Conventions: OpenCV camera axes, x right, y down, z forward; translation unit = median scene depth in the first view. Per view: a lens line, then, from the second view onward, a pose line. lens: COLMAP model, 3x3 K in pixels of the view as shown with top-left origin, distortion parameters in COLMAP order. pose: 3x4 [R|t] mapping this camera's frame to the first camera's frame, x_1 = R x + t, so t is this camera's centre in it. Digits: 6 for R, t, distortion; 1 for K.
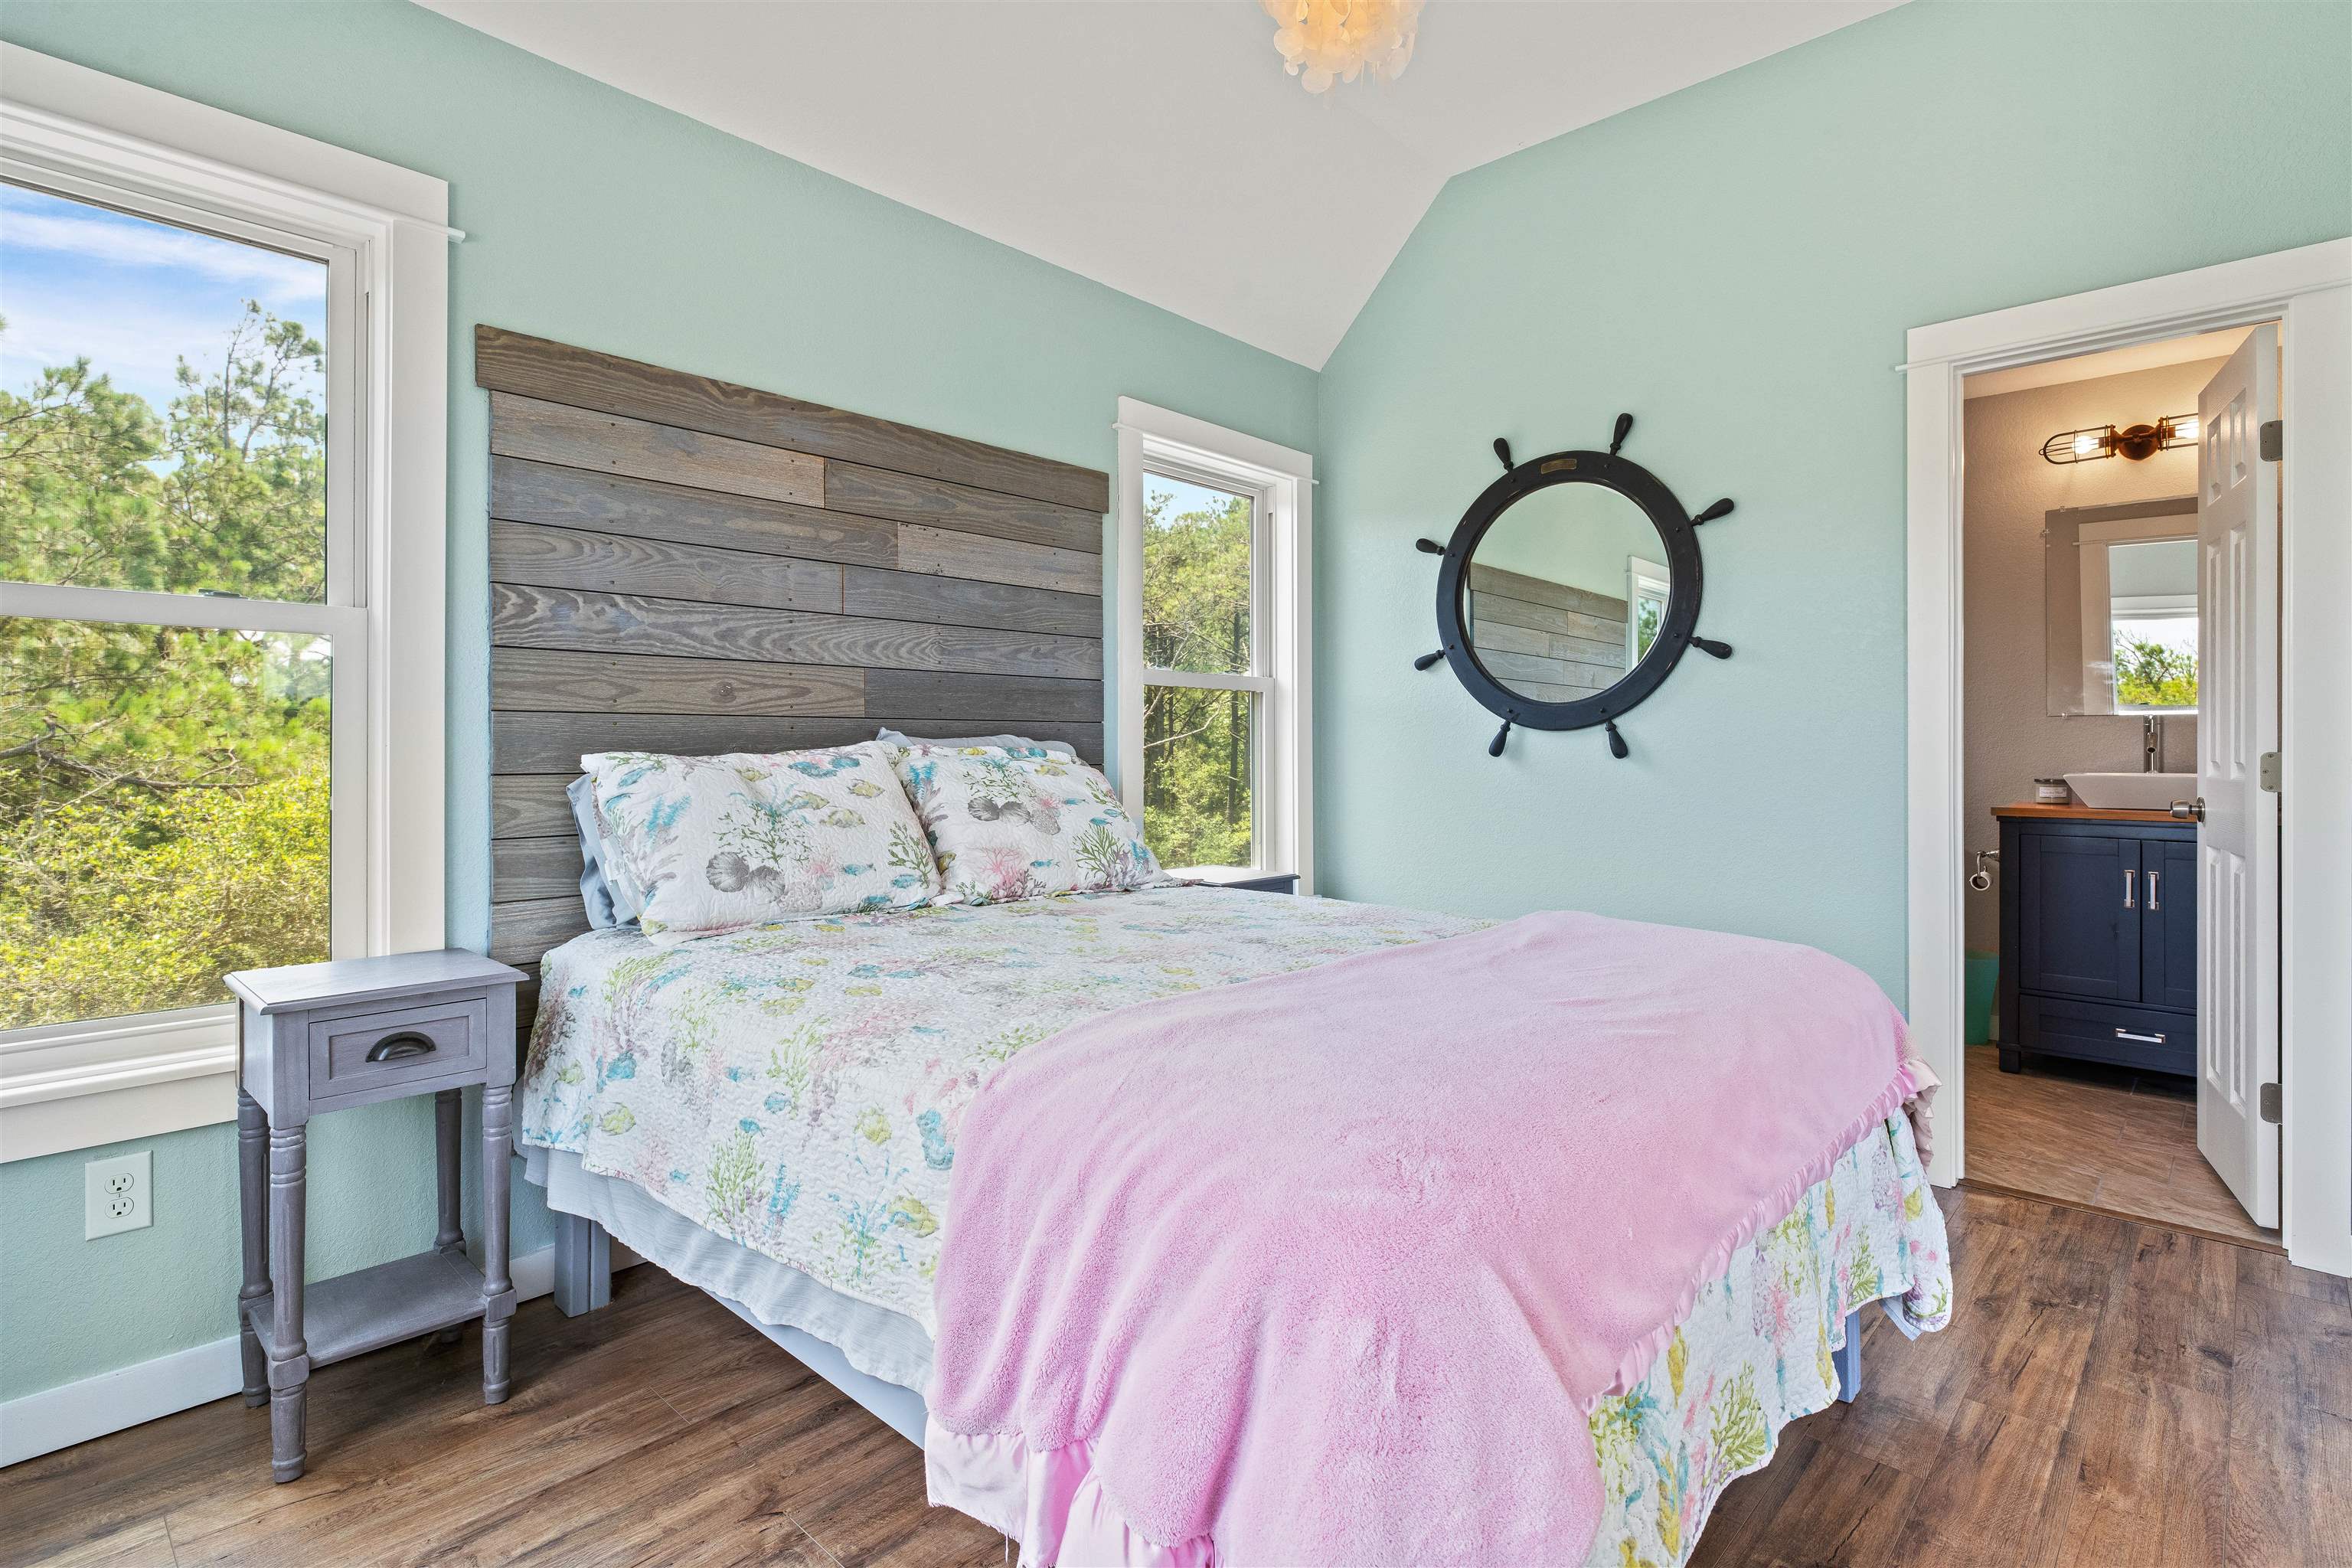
lens RADIAL K [[1144.9, 0, 1183.4], [0, 1144.9, 757.2], [0, 0, 1]] dist [-0.003573, 0.000271]
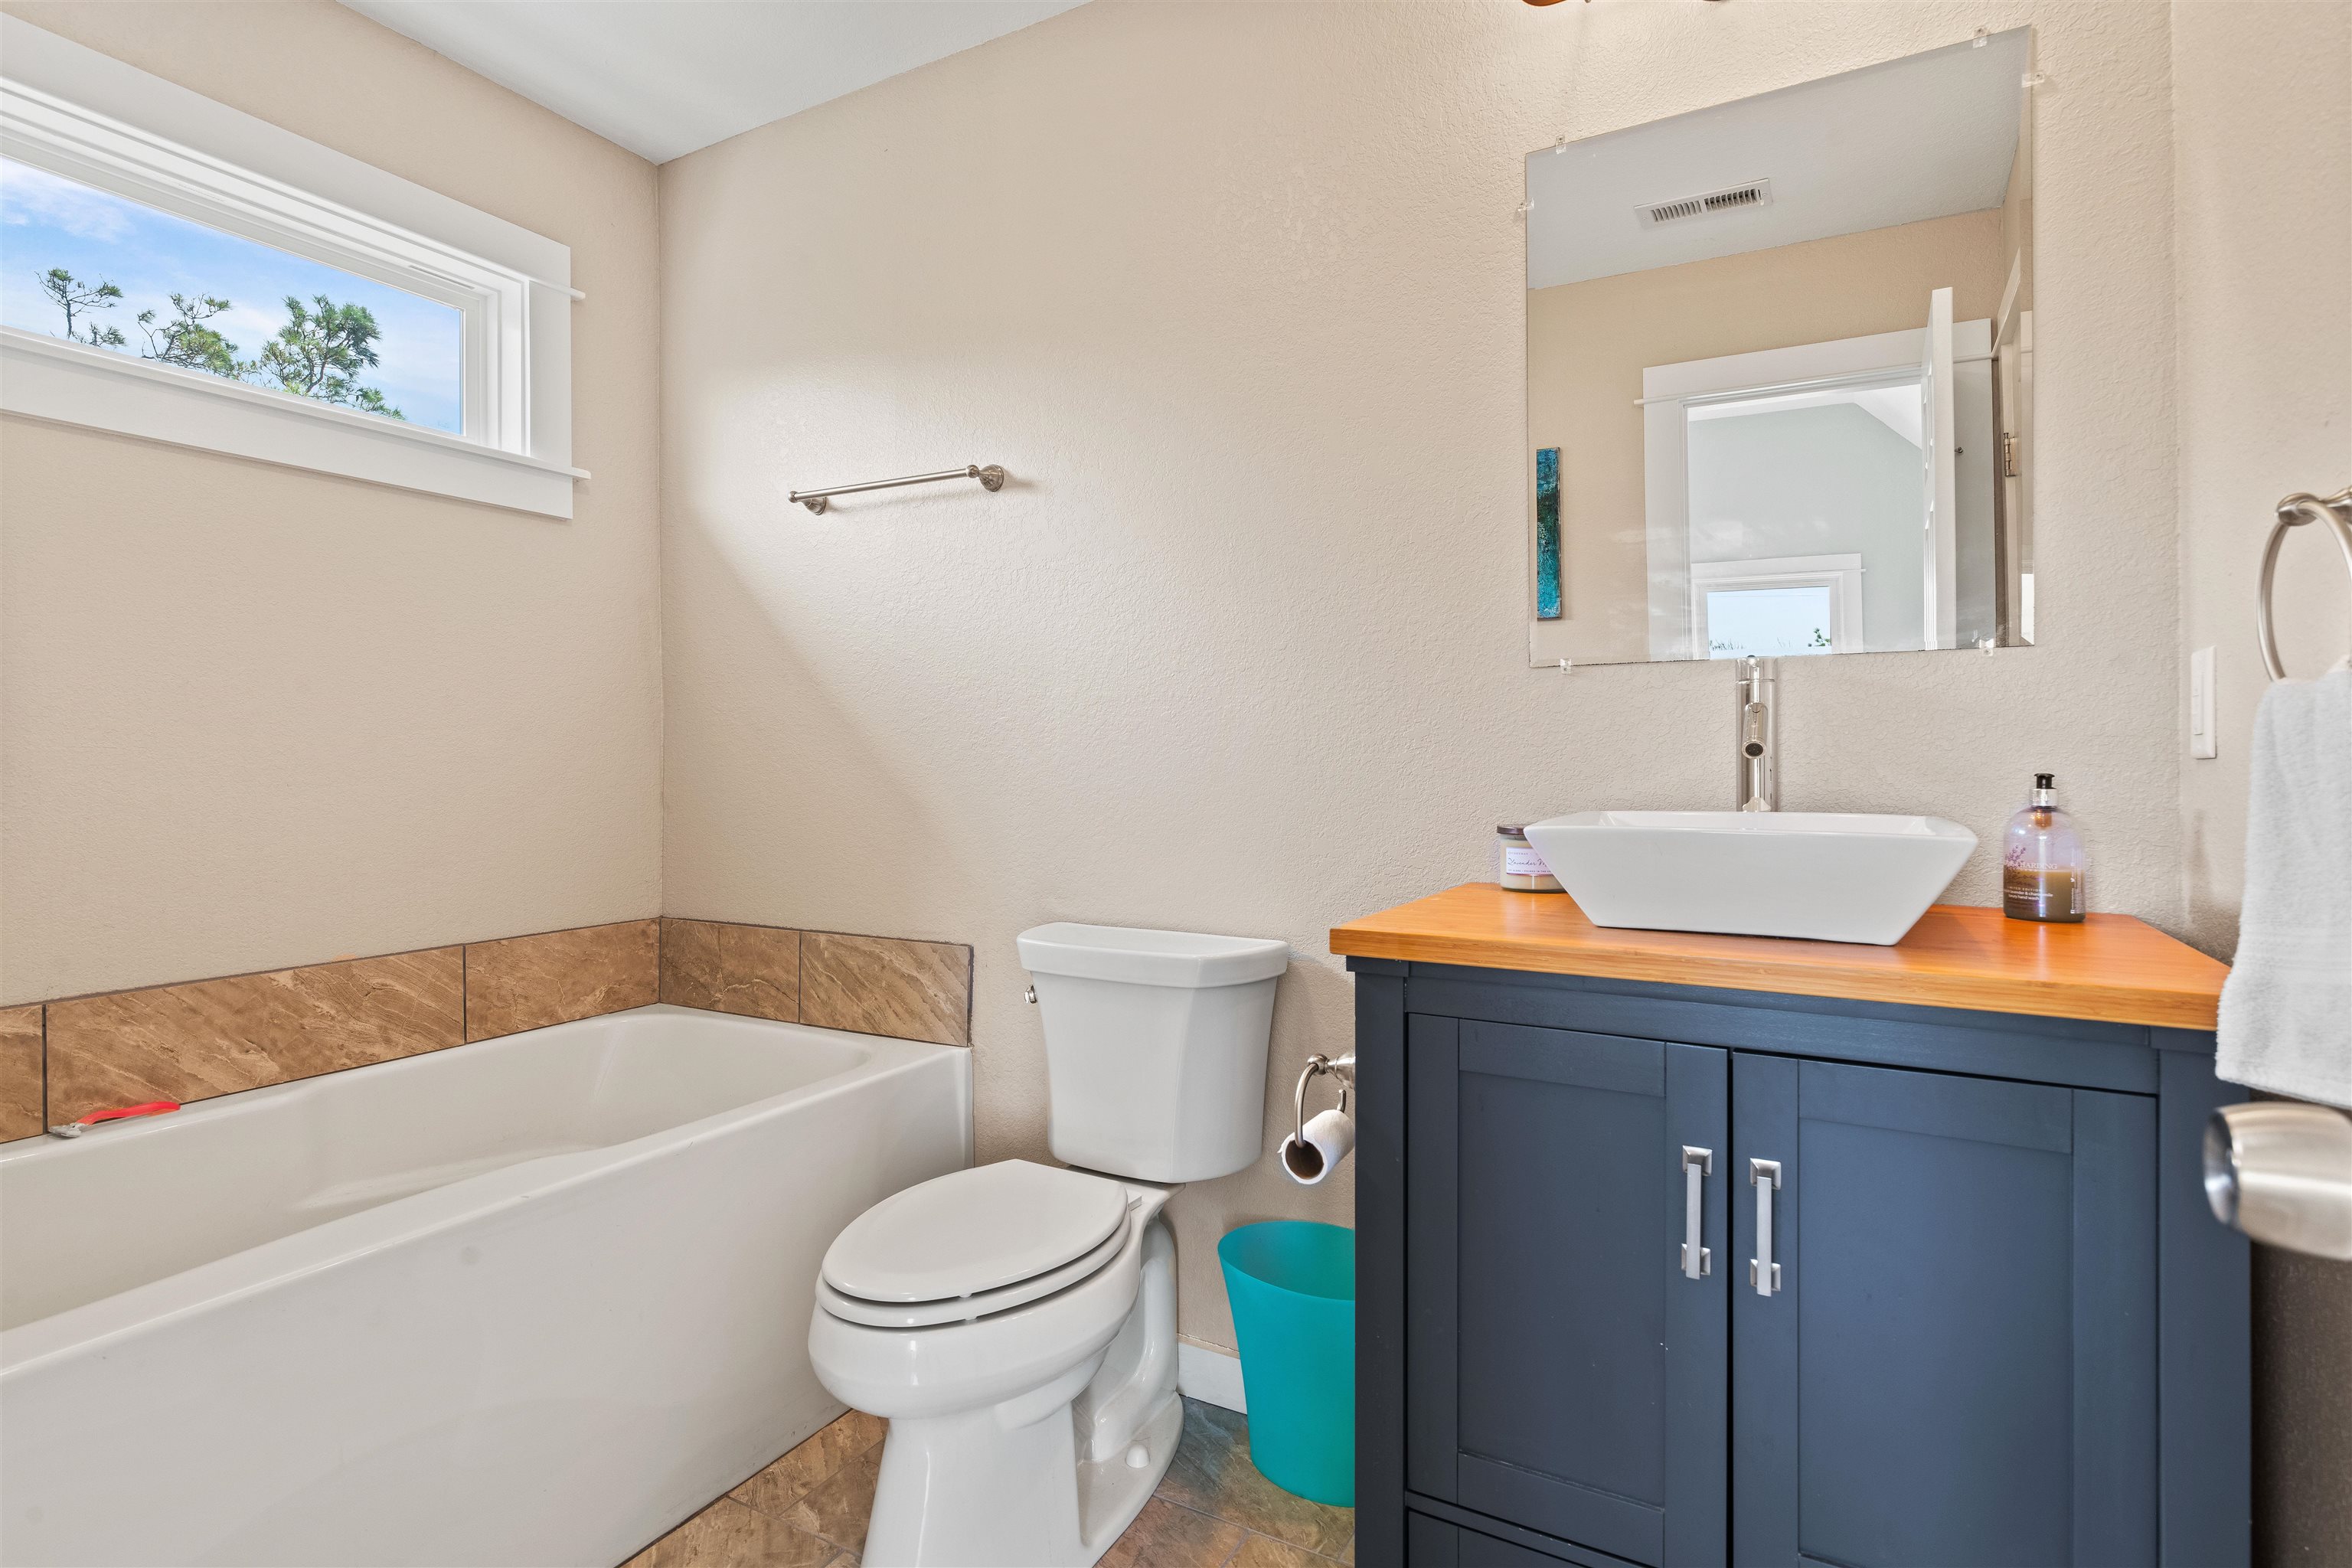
lens RADIAL K [[1144.9, 0, 1183.4], [0, 1144.9, 757.2], [0, 0, 1]] dist [-0.003573, 0.000271]
pose [[0.967016, 0.007368, 0.254609, 0.530796], [-0.005440, 0.999951, -0.008276, -0.000046], [-0.254657, 0.006618, 0.967009, 0.635868]]
